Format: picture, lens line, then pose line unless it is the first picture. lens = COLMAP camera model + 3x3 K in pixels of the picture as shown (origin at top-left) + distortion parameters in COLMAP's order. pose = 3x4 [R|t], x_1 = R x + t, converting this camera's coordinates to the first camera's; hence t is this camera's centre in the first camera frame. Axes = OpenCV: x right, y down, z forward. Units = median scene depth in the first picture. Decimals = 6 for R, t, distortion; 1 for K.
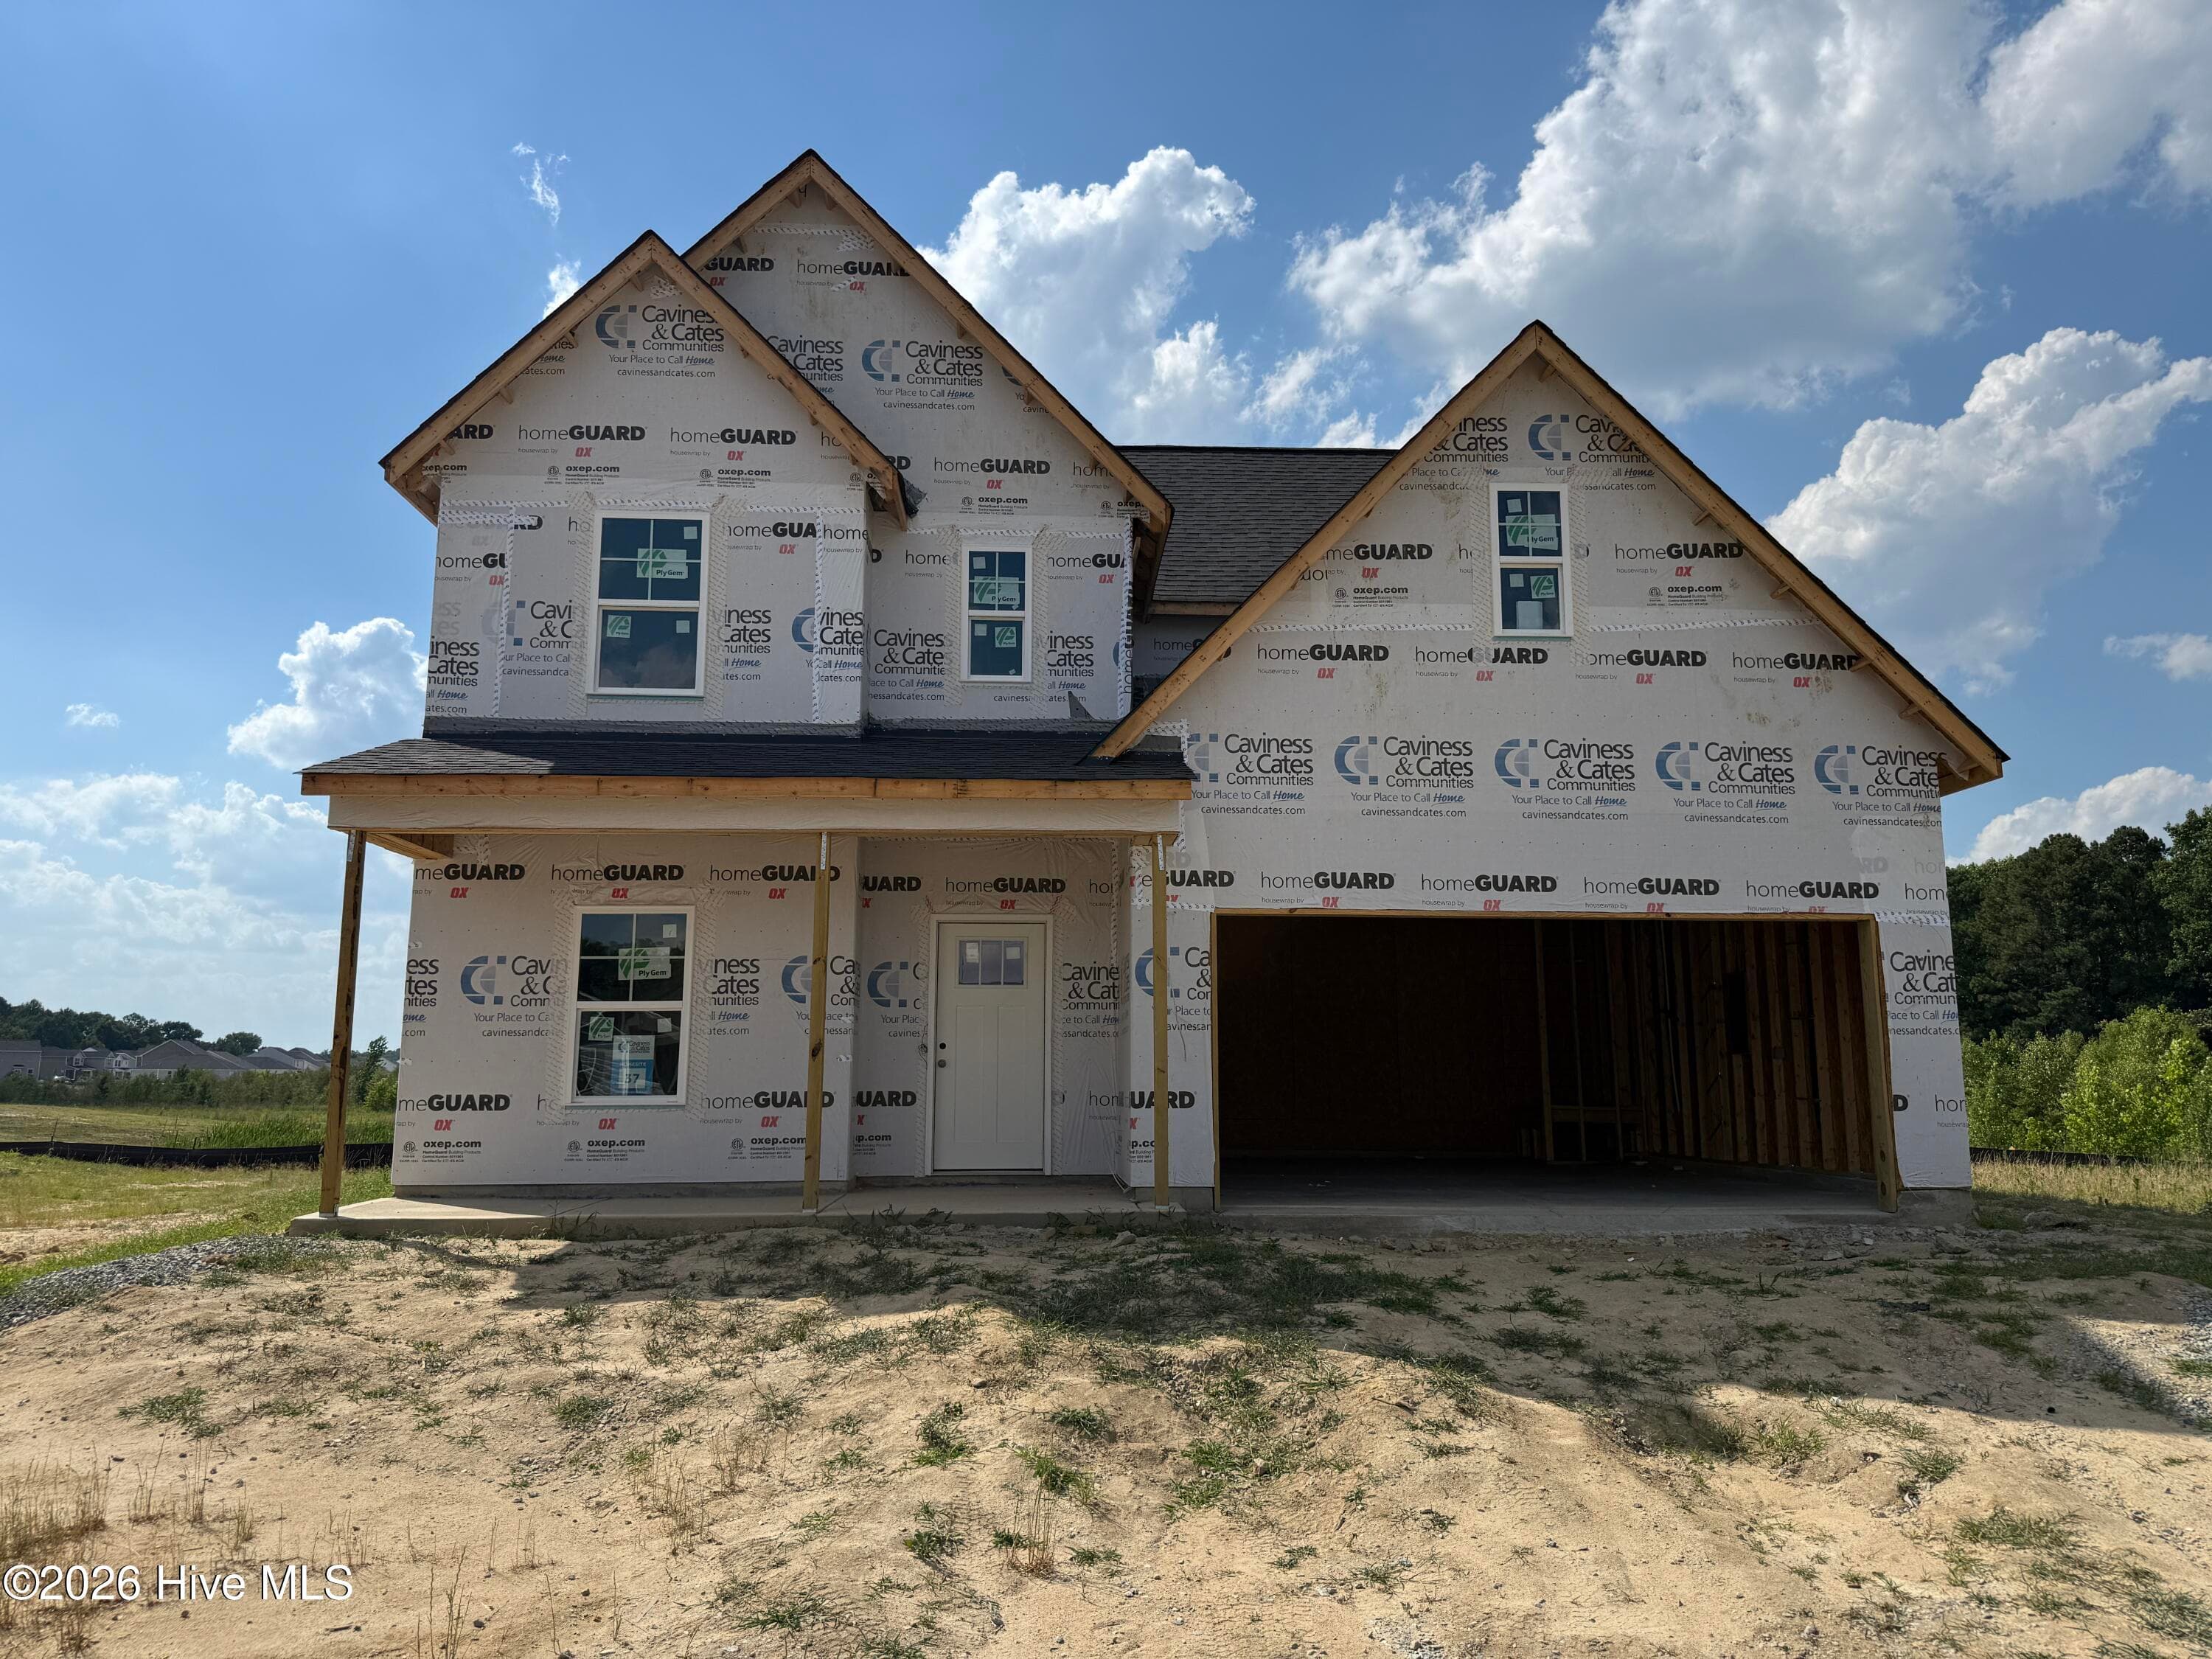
lens RADIAL K [[1560.5, 0, 1086.4], [0, 1560.5, 845.2], [0, 0, 1]] dist [0.054373, -0.095819]
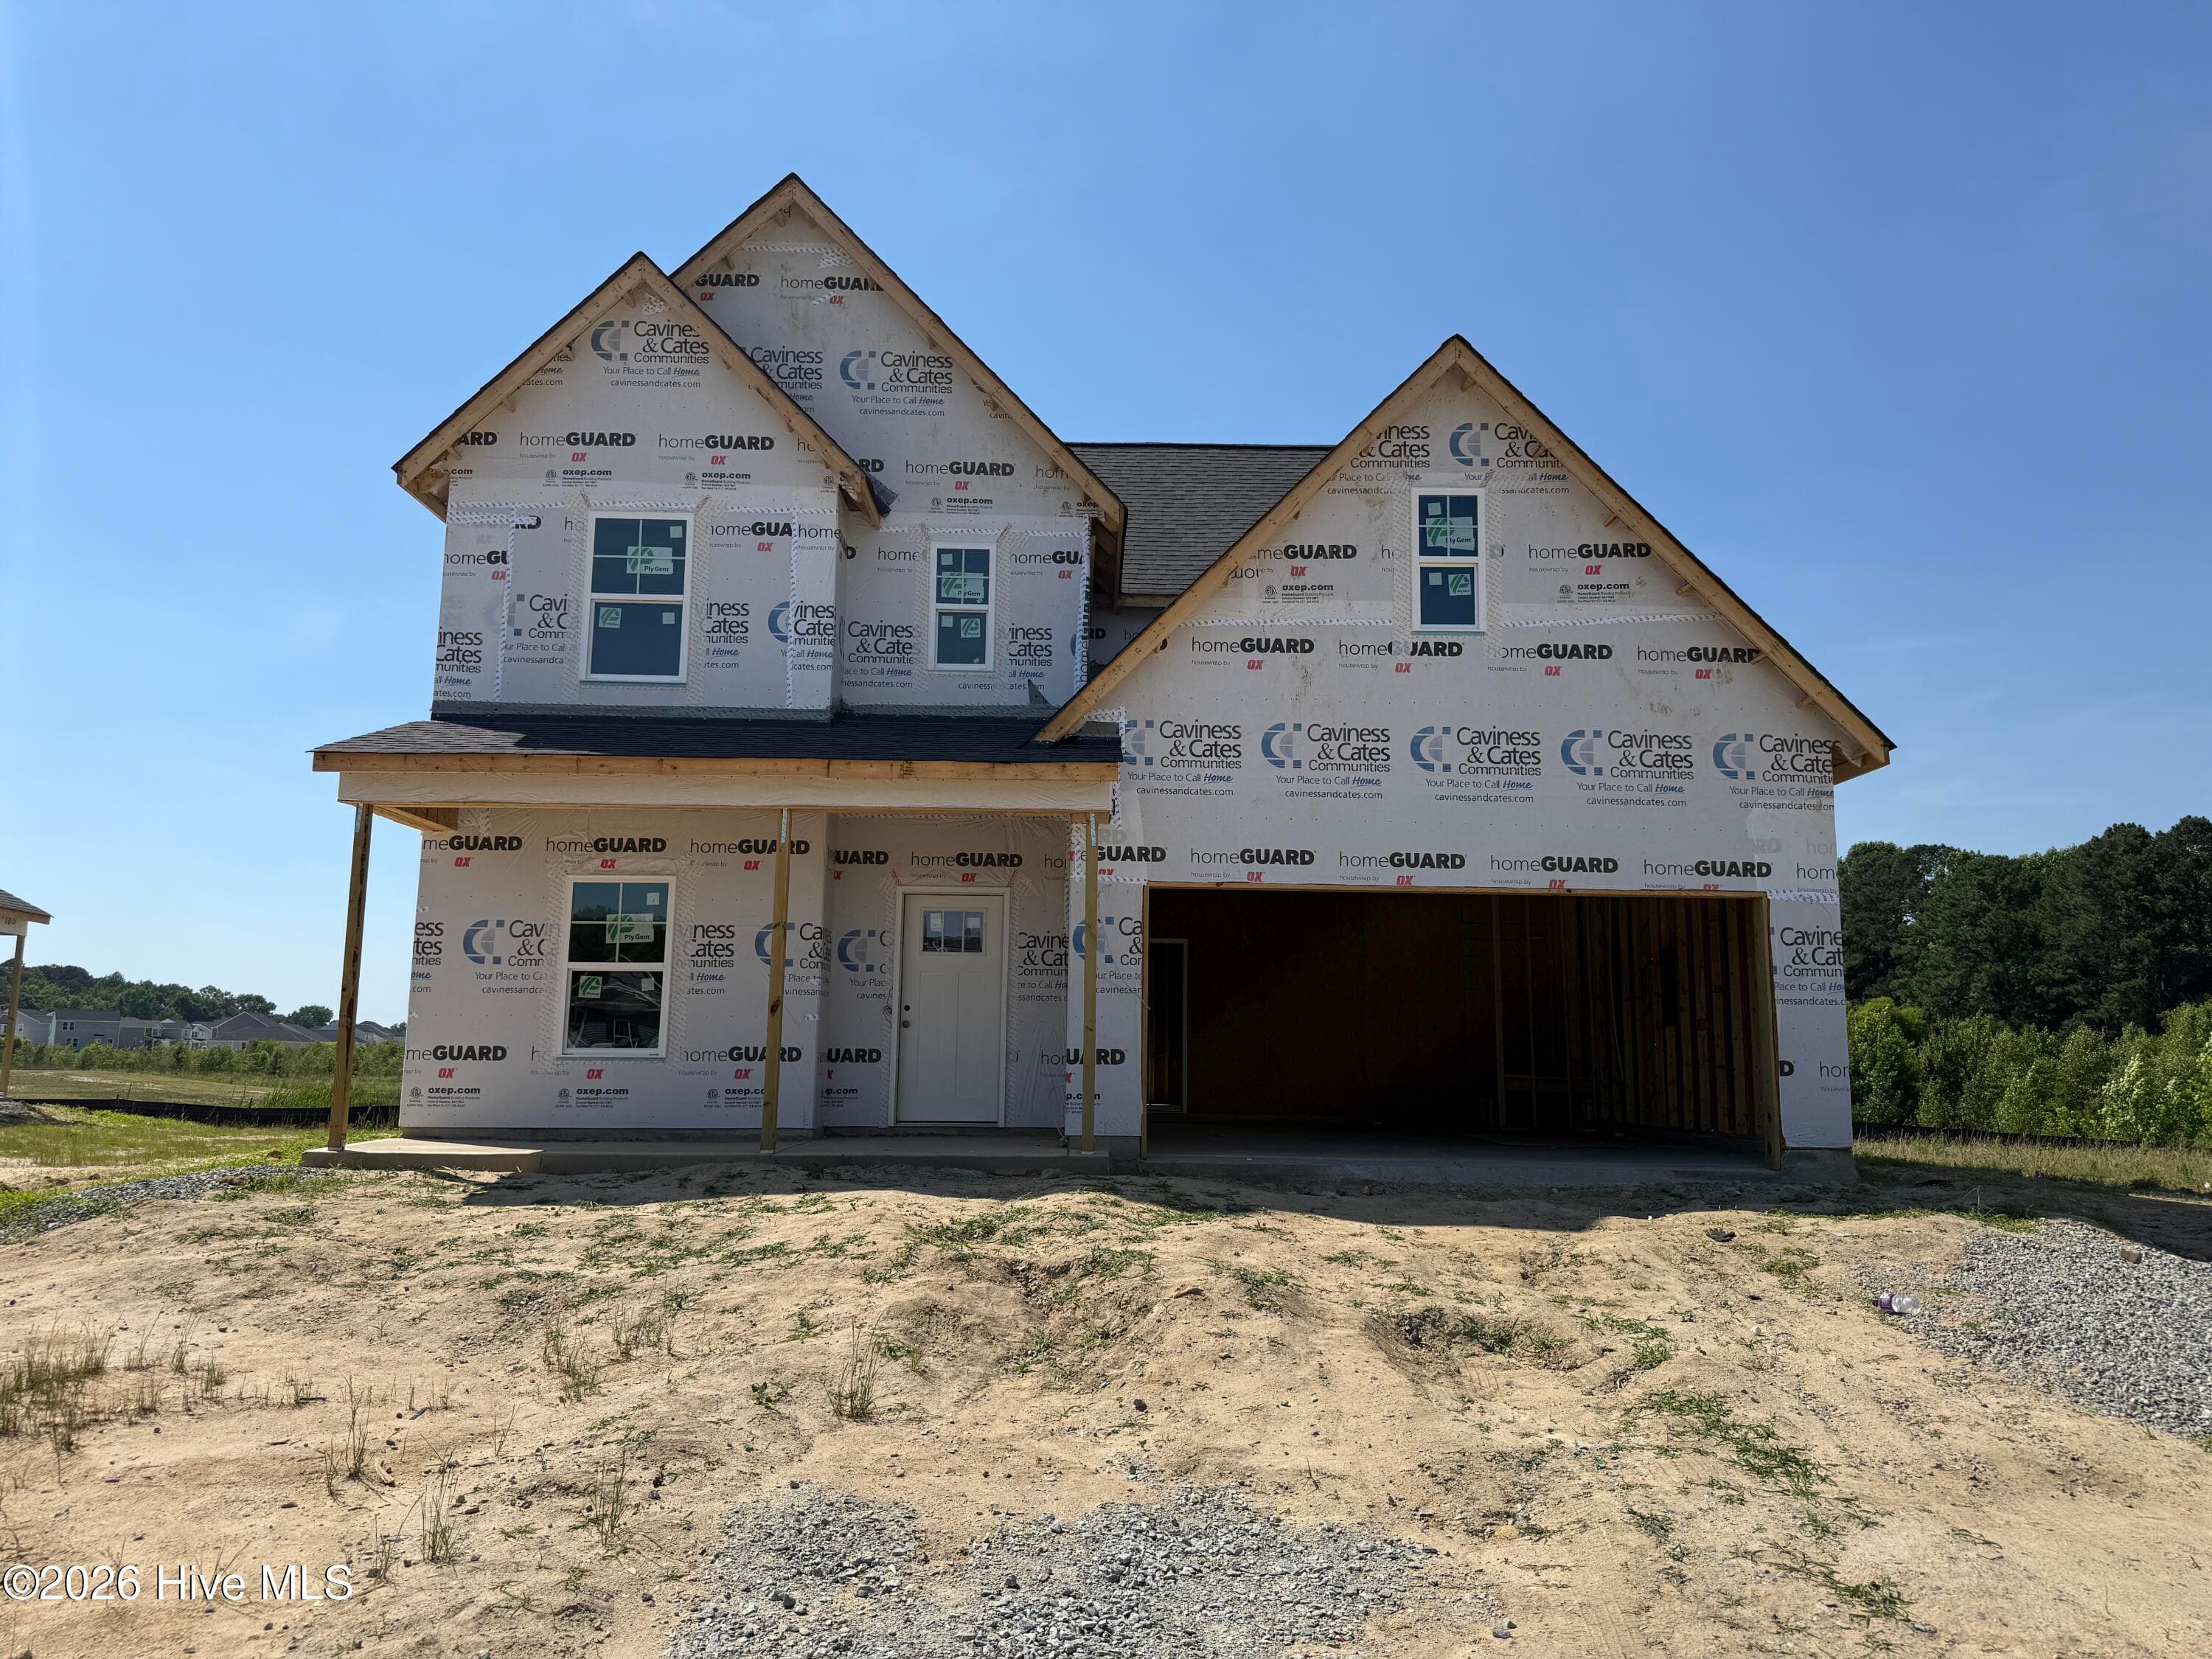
lens RADIAL K [[1560.5, 0, 1093.7], [0, 1560.5, 847.3], [0, 0, 1]] dist [0.054373, -0.095819]
pose [[0.999420, 0.007496, -0.033207, 0.076736], [-0.007094, 0.999900, 0.012221, 0.003511], [0.033295, -0.011979, 0.999374, -0.079577]]
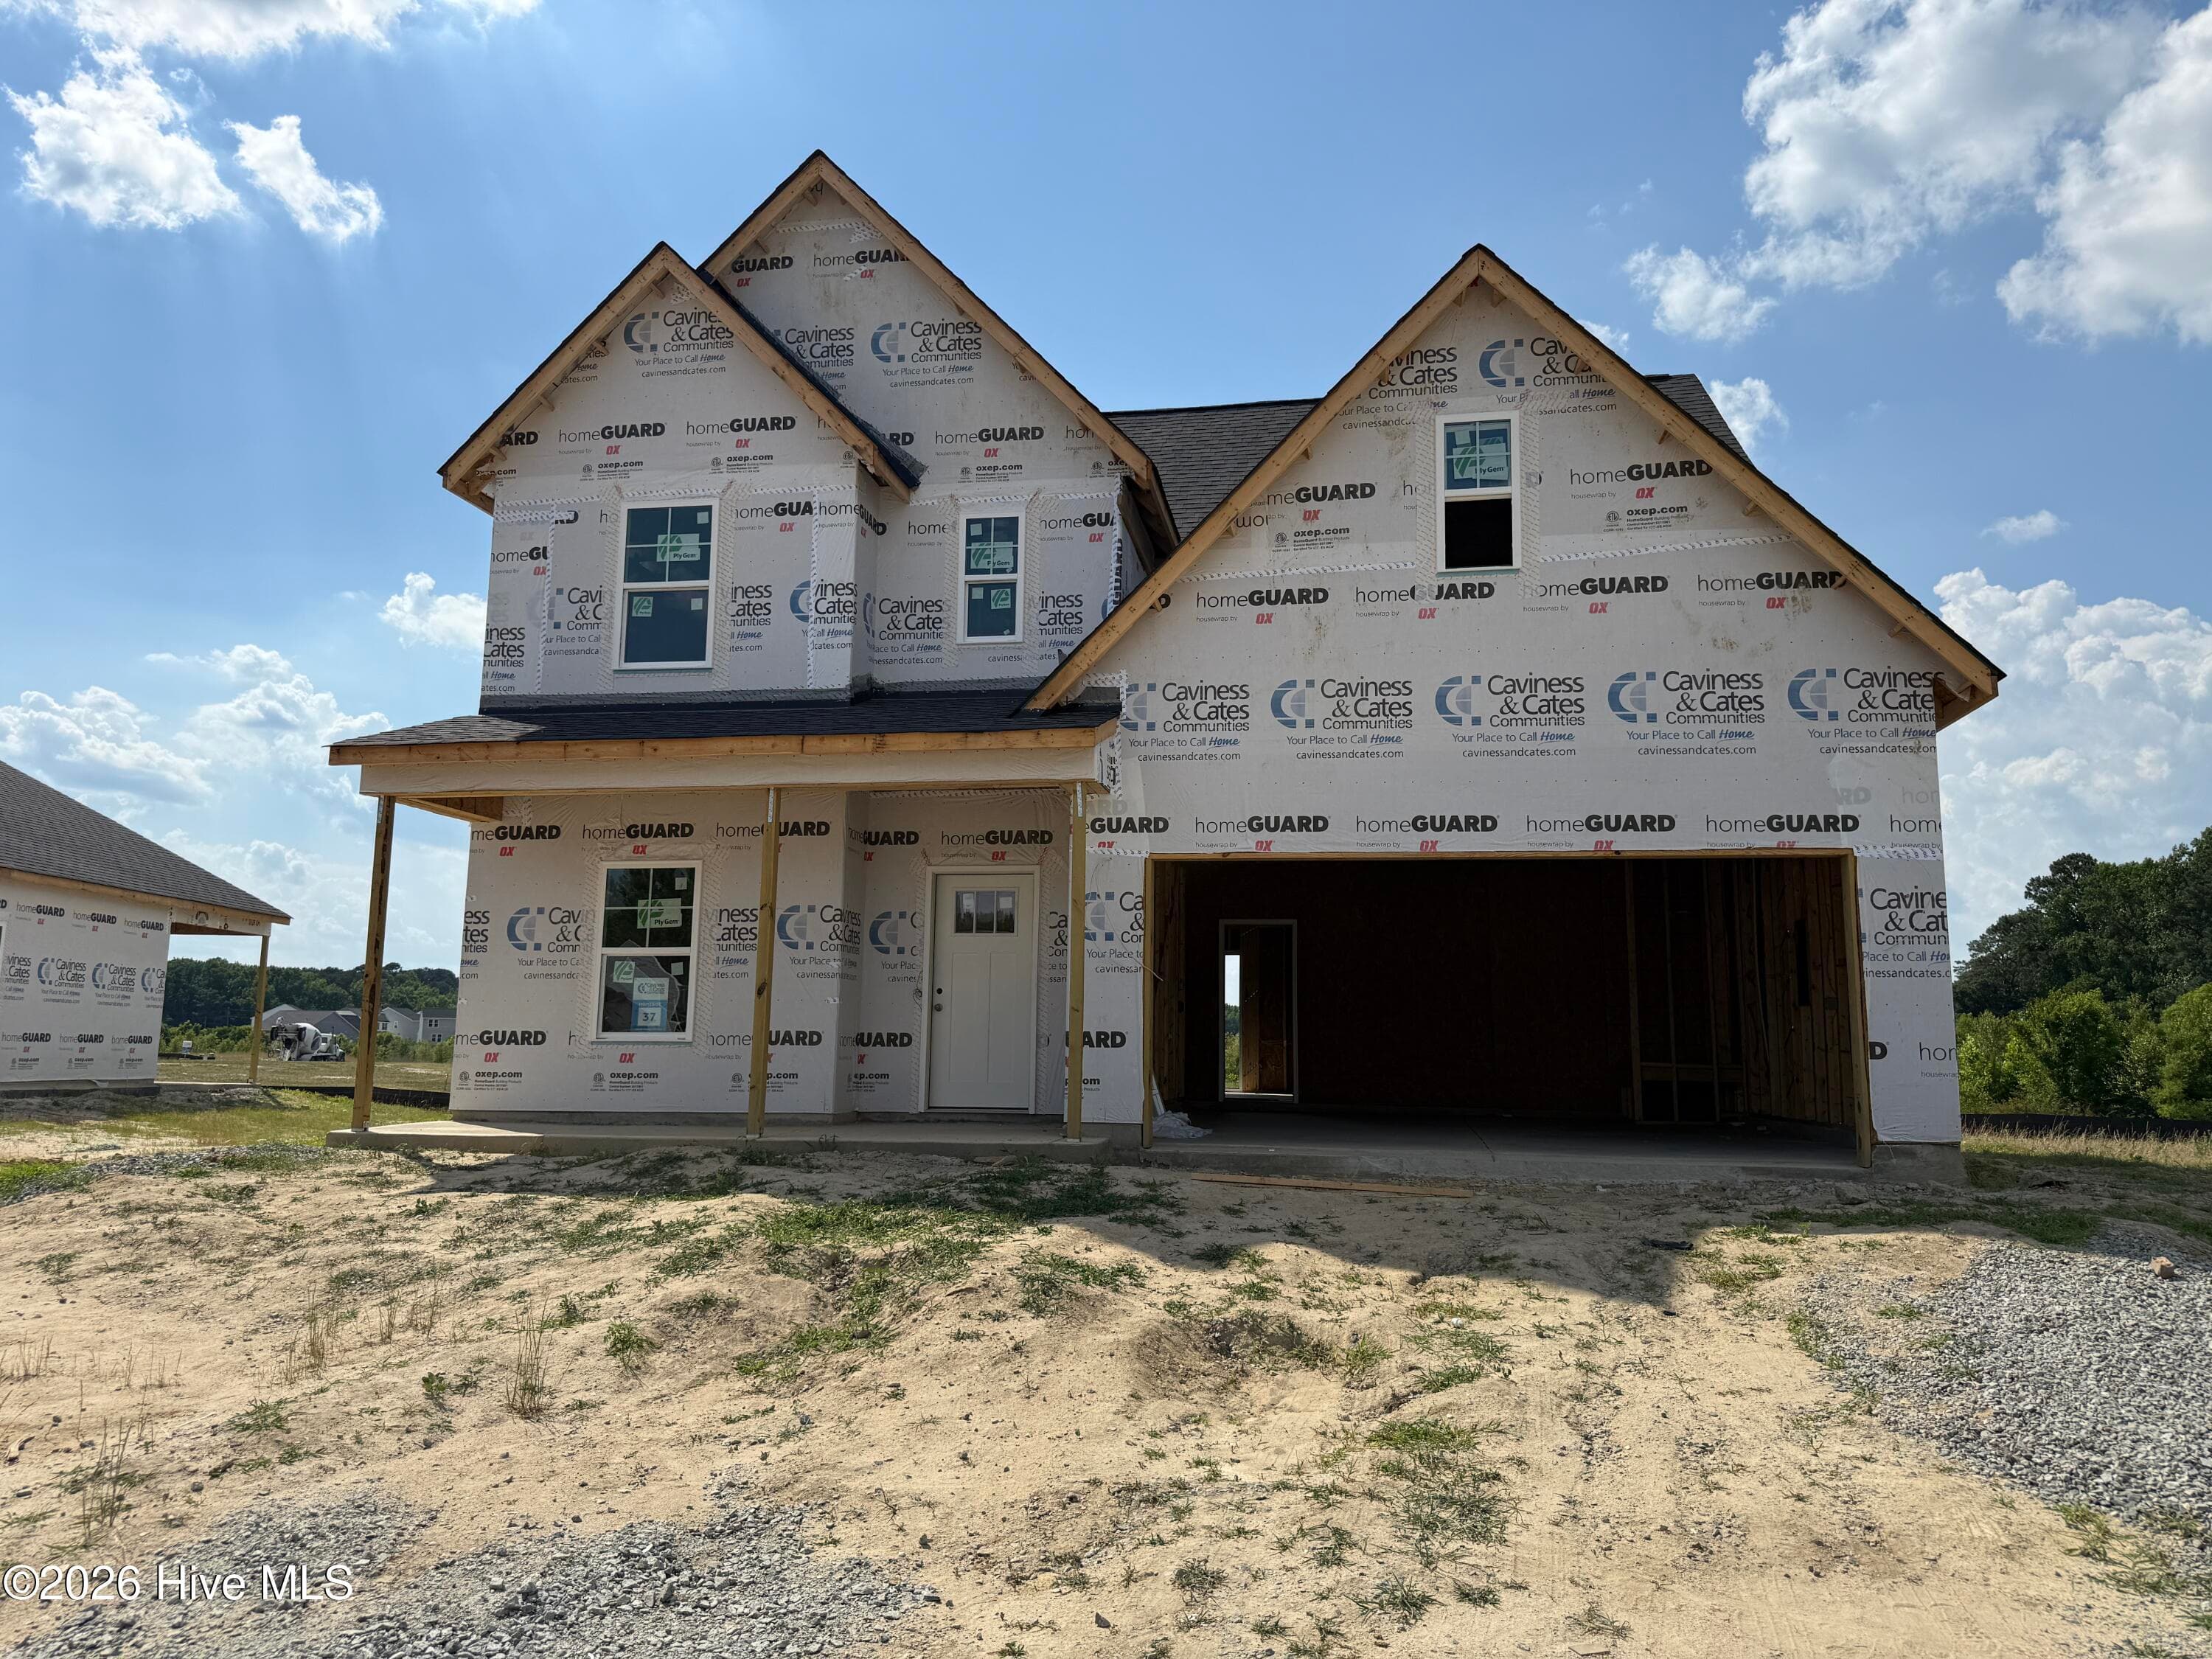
lens RADIAL K [[1560.5, 0, 1097.6], [0, 1560.5, 841.9], [0, 0, 1]] dist [0.054373, -0.095819]
pose [[0.976513, -0.017774, -0.214725, 0.254559], [0.020712, 0.999720, 0.011438, 0.019245], [0.214462, -0.015617, 0.976607, -0.005388]]
